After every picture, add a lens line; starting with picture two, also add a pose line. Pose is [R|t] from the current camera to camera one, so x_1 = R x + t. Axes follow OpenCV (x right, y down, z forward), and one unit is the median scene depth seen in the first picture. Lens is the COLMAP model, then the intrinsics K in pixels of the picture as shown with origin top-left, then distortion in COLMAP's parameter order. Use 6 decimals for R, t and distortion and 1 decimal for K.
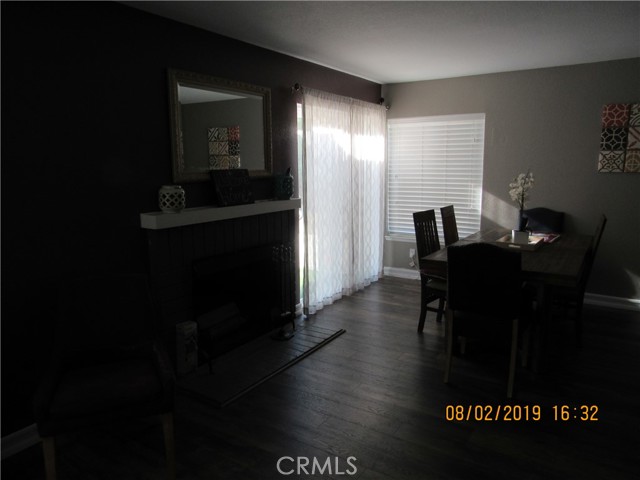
lens RADIAL K [[456.4, 0, 321.2], [0, 456.4, 237.8], [0, 0, 1]] dist [-0.013808, 0.006914]
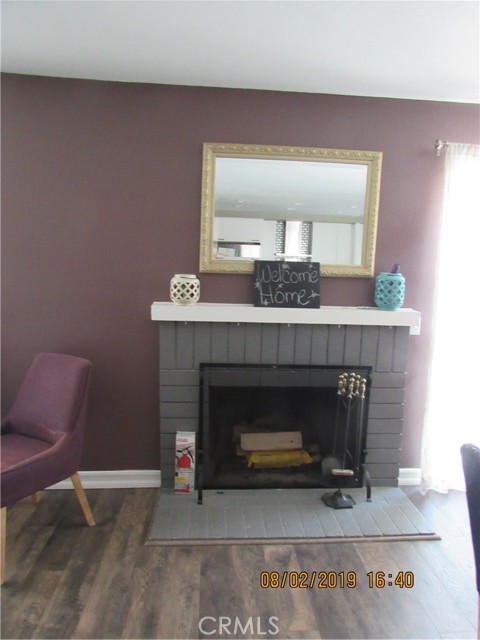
lens RADIAL K [[456.4, 0, 239.7], [0, 456.4, 322.9], [0, 0, 1]] dist [-0.013808, 0.006914]
pose [[0.602247, 0.114381, -0.790073, 0.440415], [-0.161954, 0.986608, 0.019381, -0.055135], [0.781709, 0.116283, 0.612706, 0.538892]]
